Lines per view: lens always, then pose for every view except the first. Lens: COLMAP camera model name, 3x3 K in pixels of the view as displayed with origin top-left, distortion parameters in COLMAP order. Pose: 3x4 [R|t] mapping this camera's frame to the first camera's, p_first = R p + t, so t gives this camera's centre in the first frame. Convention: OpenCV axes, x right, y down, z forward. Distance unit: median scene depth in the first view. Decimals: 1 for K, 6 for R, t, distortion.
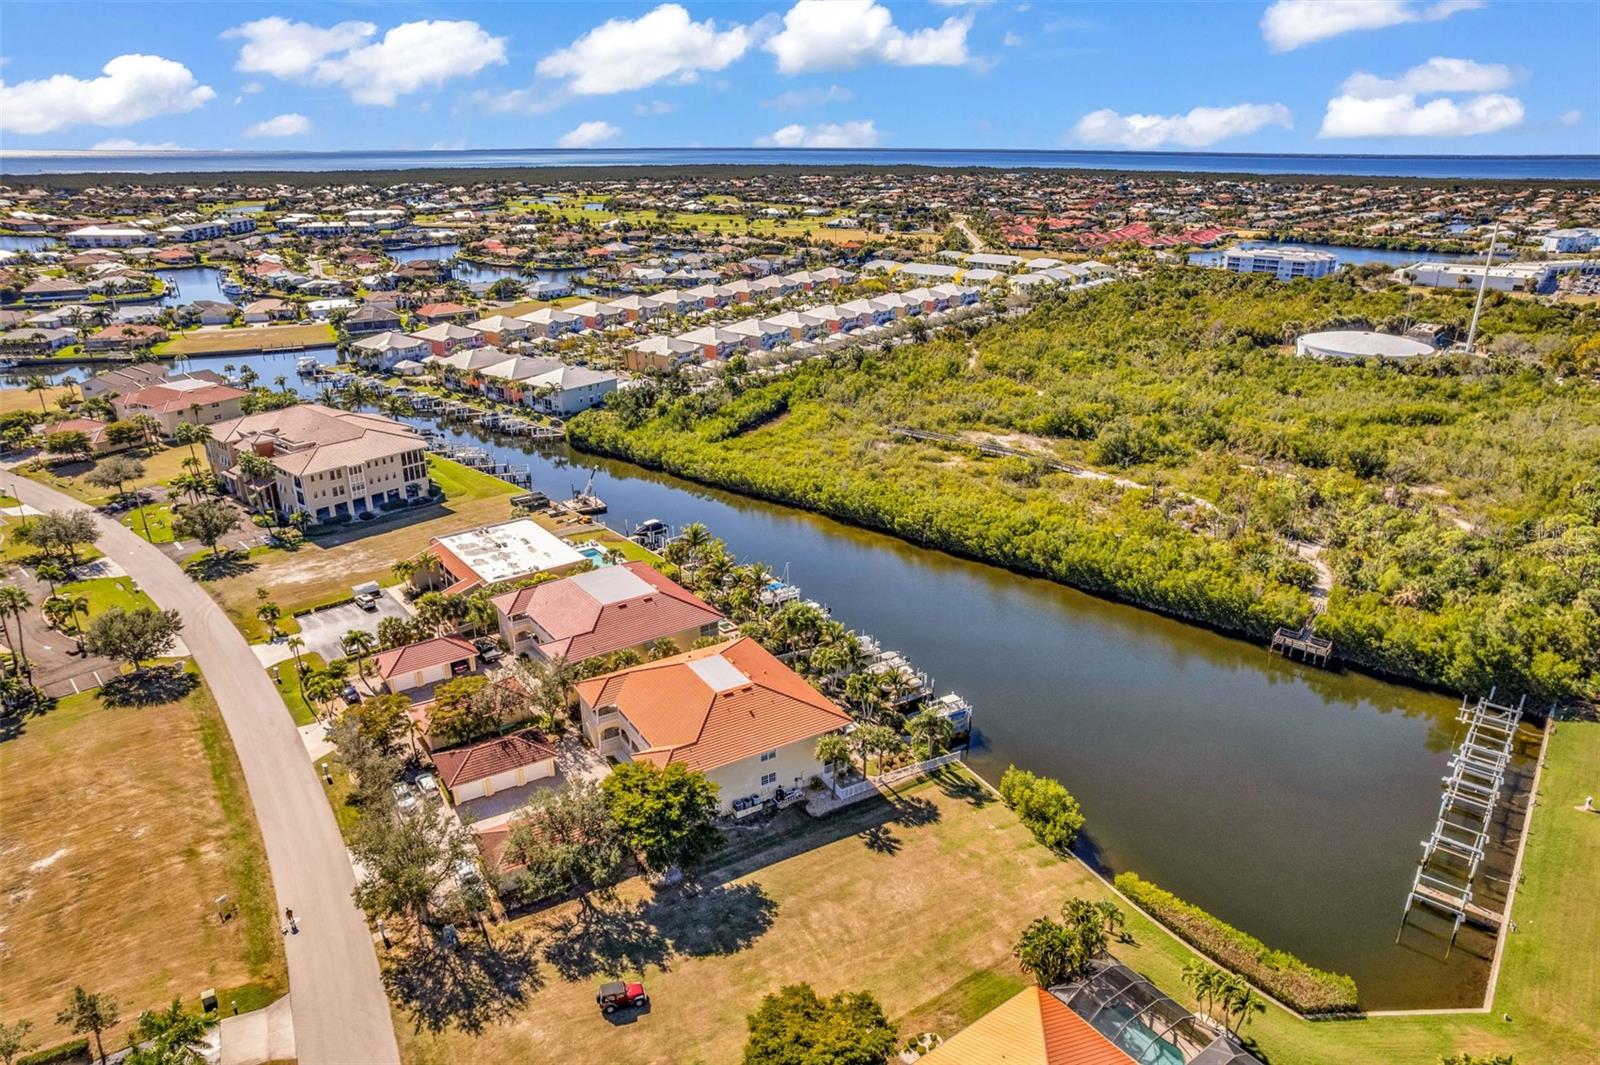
lens RADIAL K [[1023.5, 0, 810.7], [0, 1023.5, 540.2], [0, 0, 1]] dist [-0.079413, 0.070049]
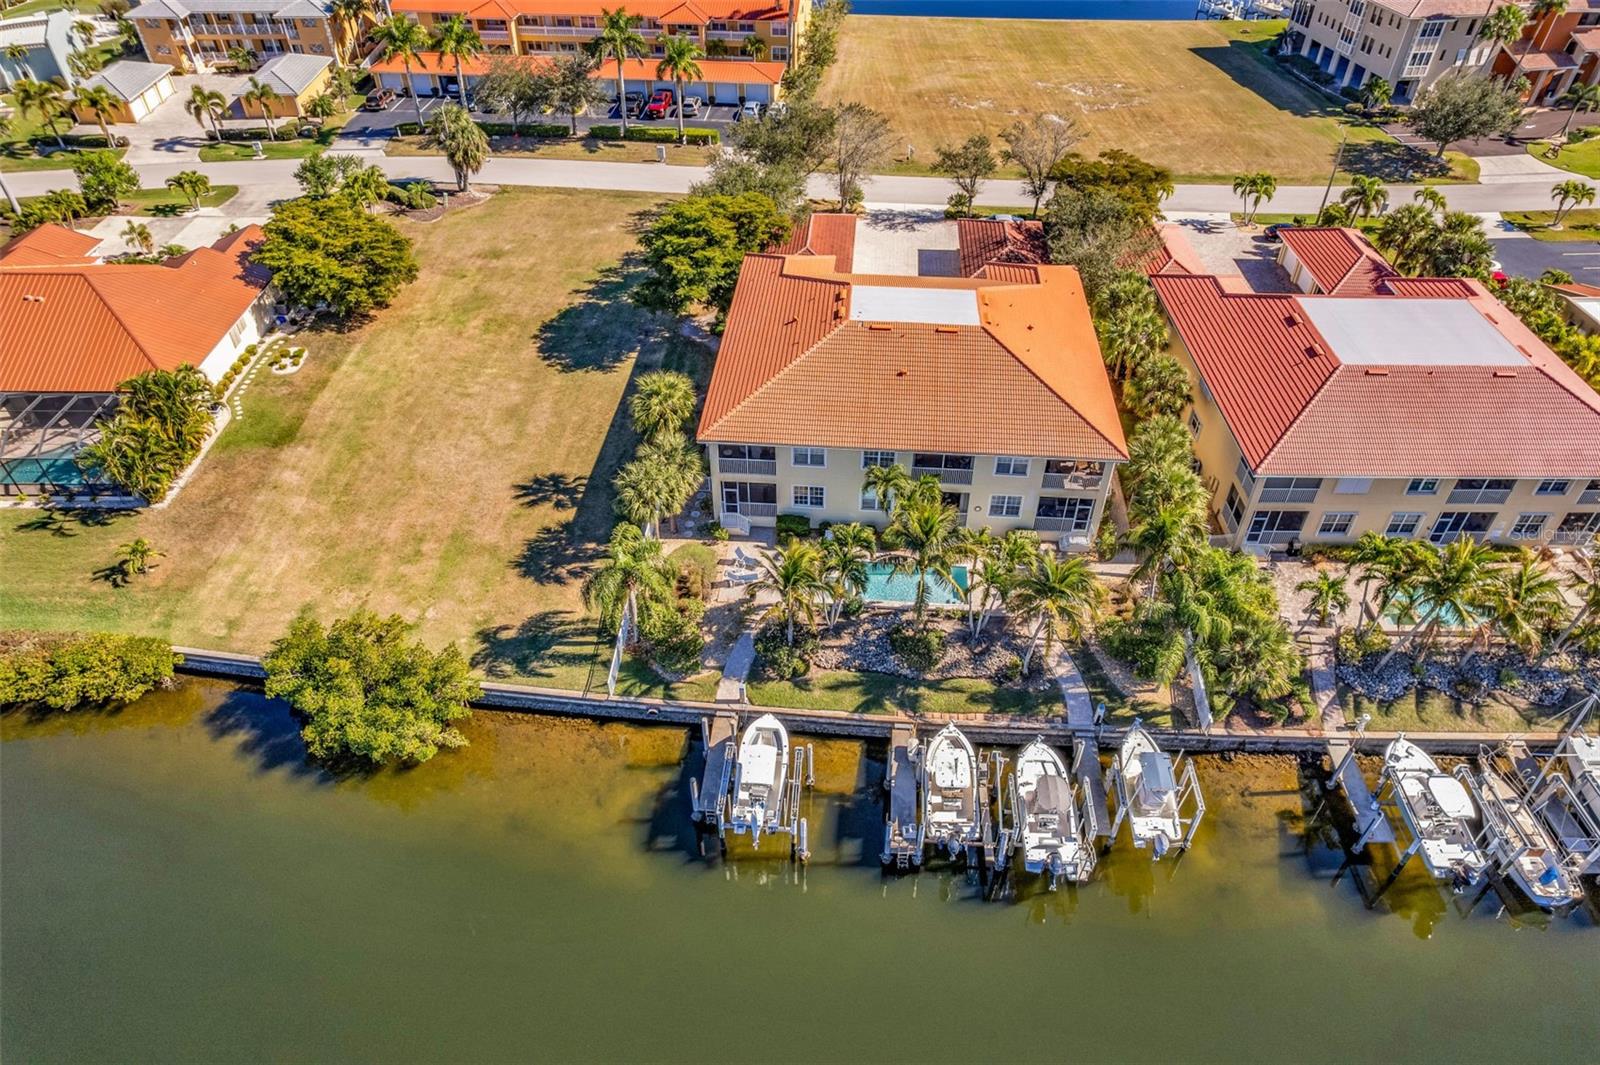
lens RADIAL K [[1020.0, 0, 814.2], [0, 1020.0, 541.8], [0, 0, 1]] dist [-0.075176, 0.062747]
pose [[-0.584693, 0.536077, -0.608897, 0.194498], [-0.299853, 0.554604, 0.776210, -0.118174], [0.753806, 0.636424, -0.163529, 0.644709]]
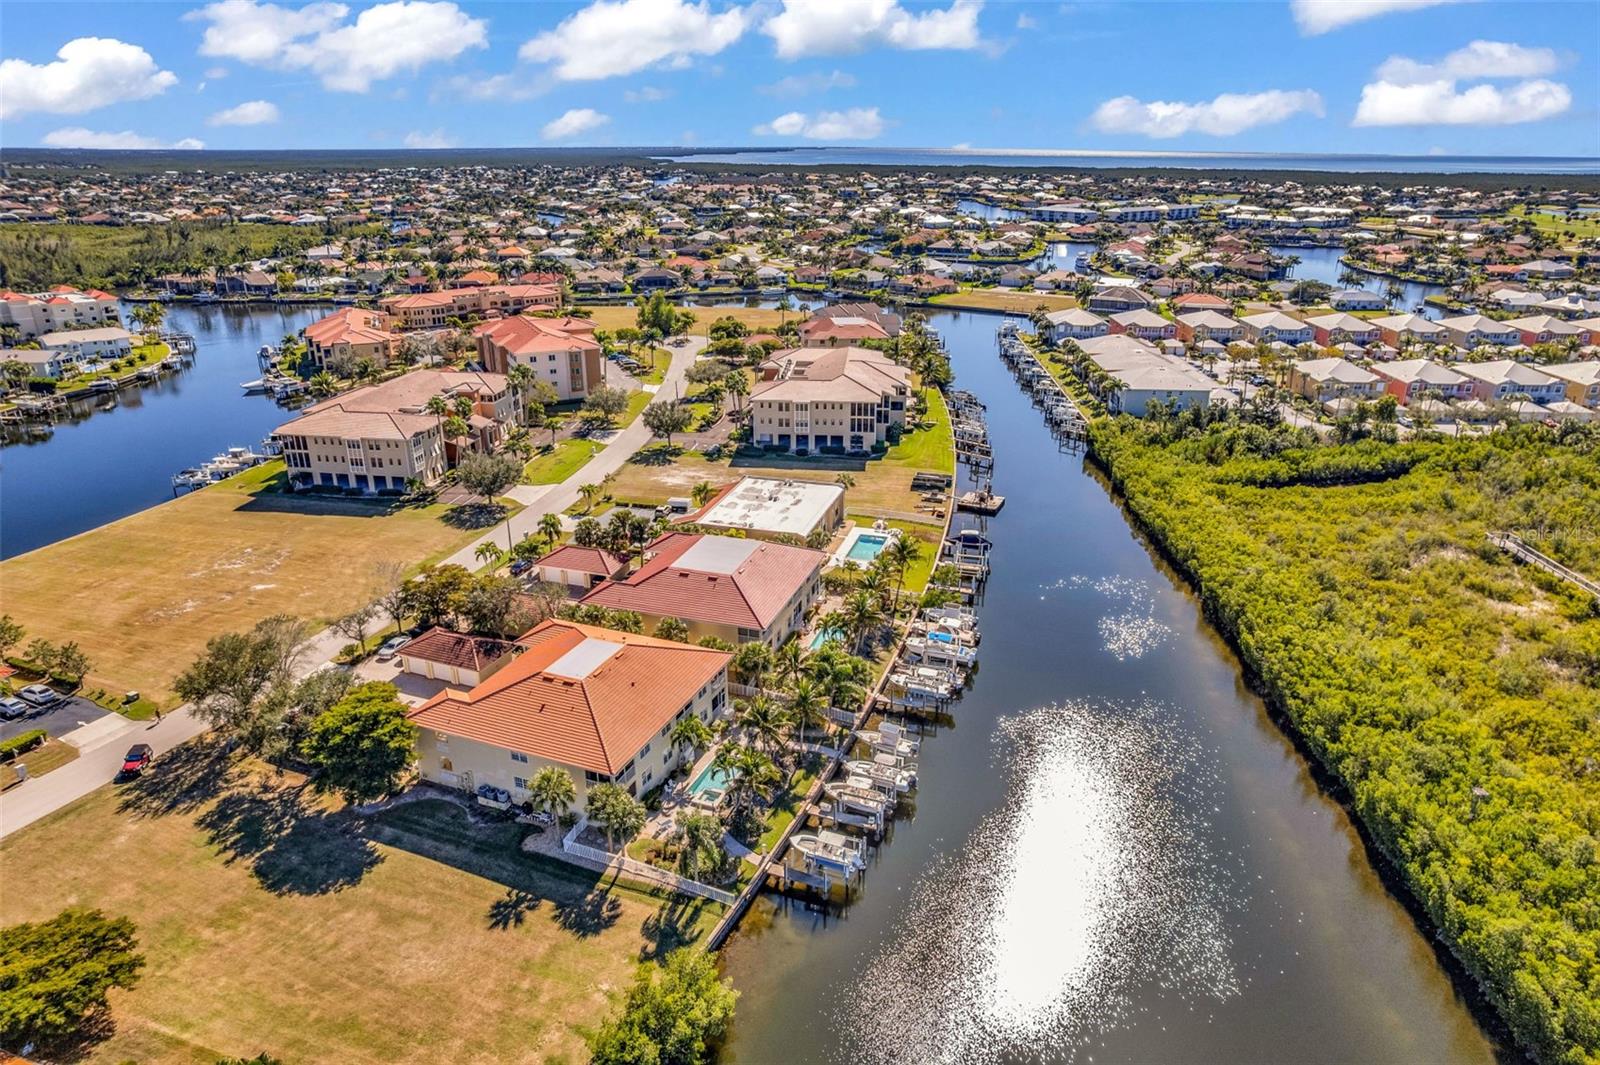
lens RADIAL K [[1023.5, 0, 810.7], [0, 1023.5, 540.2], [0, 0, 1]] dist [-0.079413, 0.070049]
pose [[0.598024, 0.291417, -0.746622, 0.370499], [-0.293351, 0.946501, 0.134466, -0.080242], [0.745864, 0.138608, 0.651517, 0.319543]]
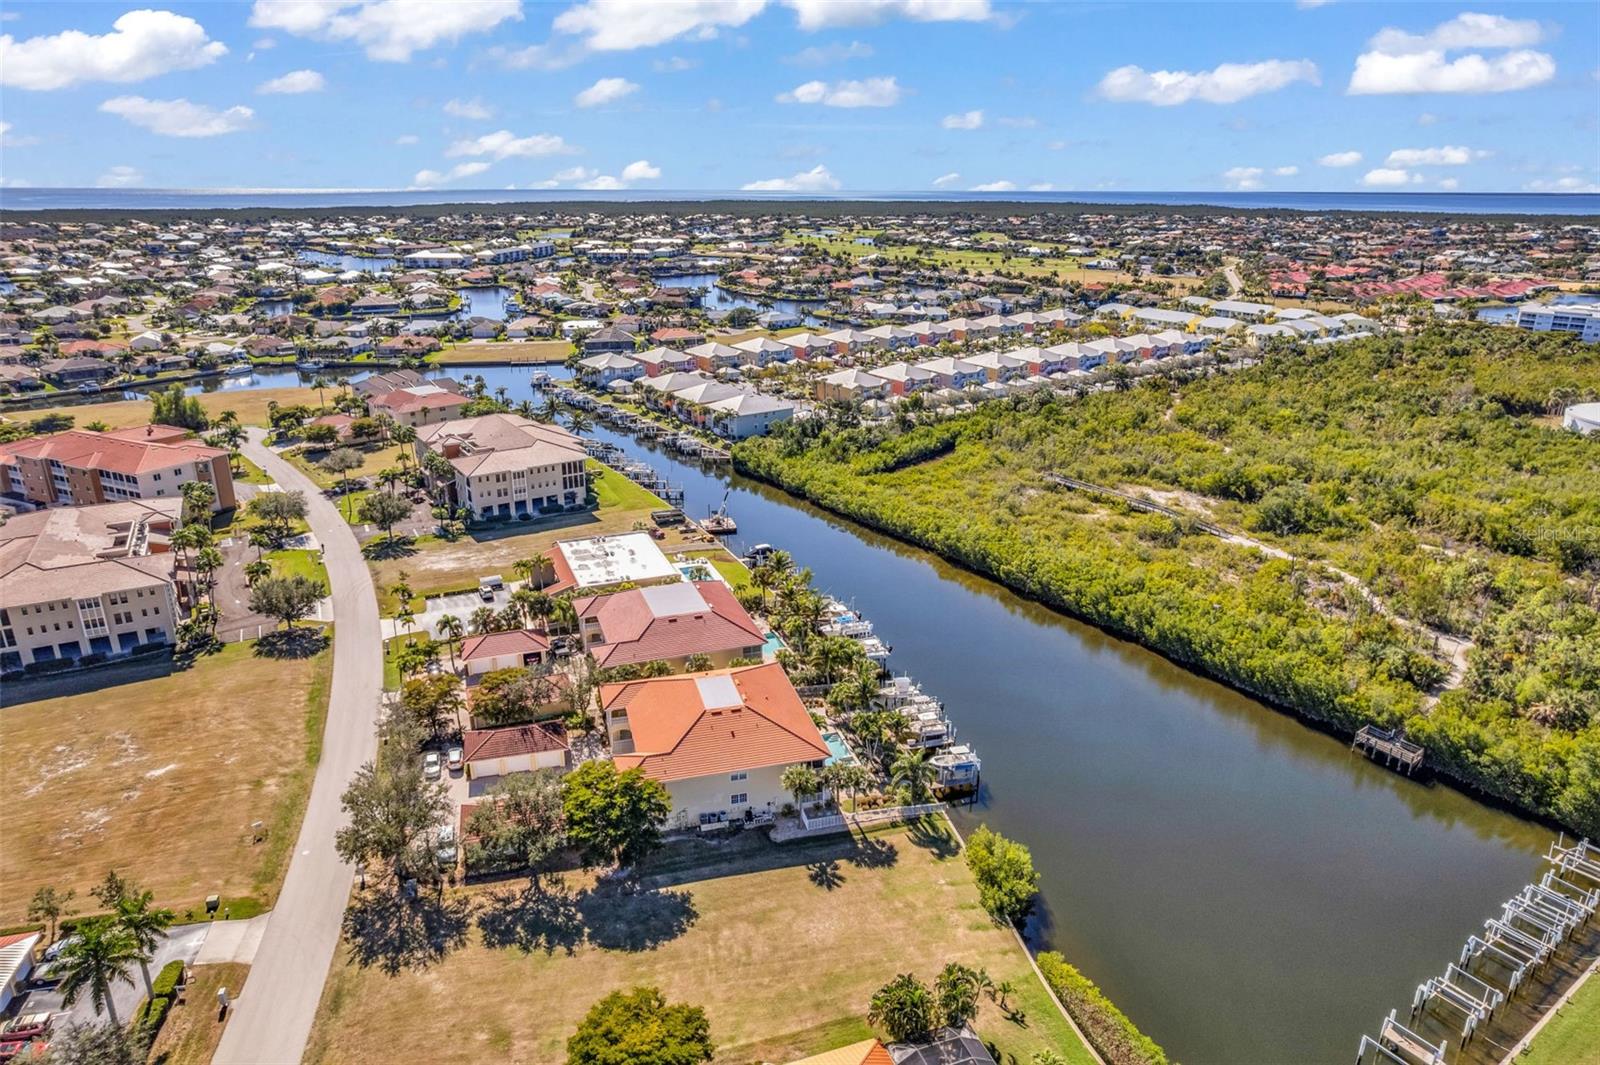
lens RADIAL K [[1020.0, 0, 814.2], [0, 1020.0, 541.8], [0, 0, 1]] dist [-0.075176, 0.062747]
pose [[0.963222, 0.091471, -0.252659, 0.146003], [-0.098926, 0.994951, -0.016936, -0.009084], [0.249834, 0.041307, 0.967407, 0.002518]]
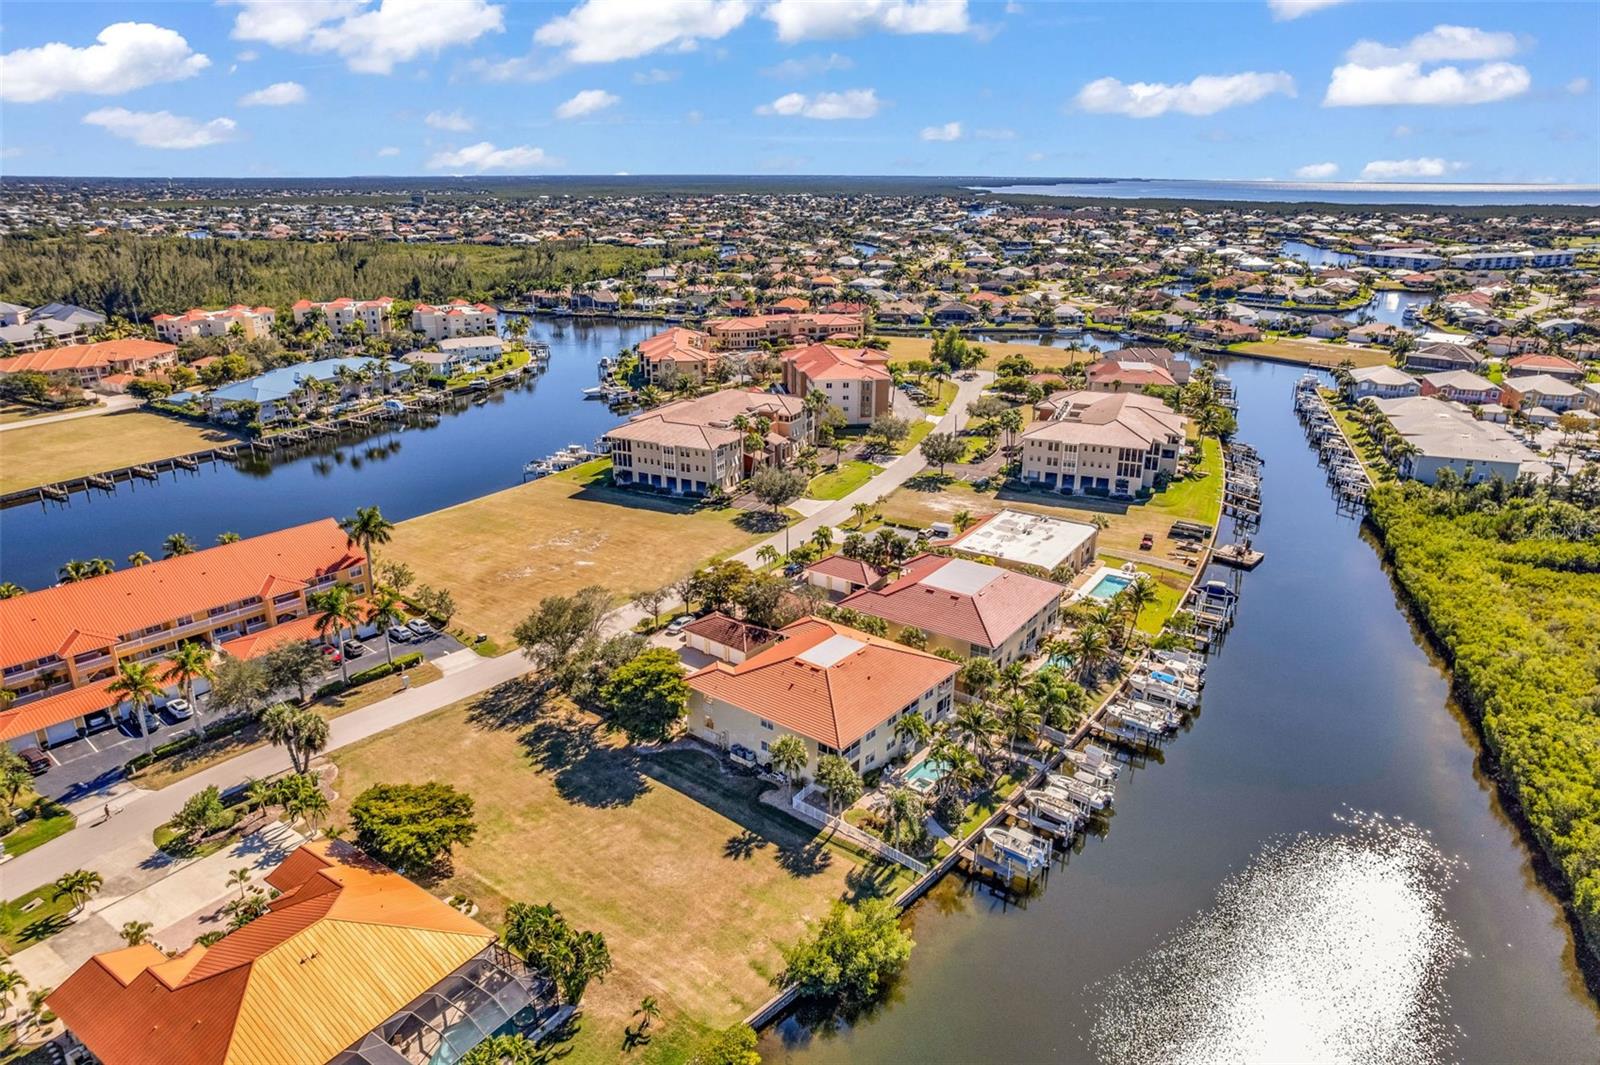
lens RADIAL K [[1020.0, 0, 814.2], [0, 1020.0, 541.8], [0, 0, 1]] dist [-0.075176, 0.062747]
pose [[0.341905, 0.321412, -0.883060, 0.439936], [-0.345042, 0.916994, 0.200169, -0.096443], [0.874098, 0.236255, 0.424425, 0.298913]]
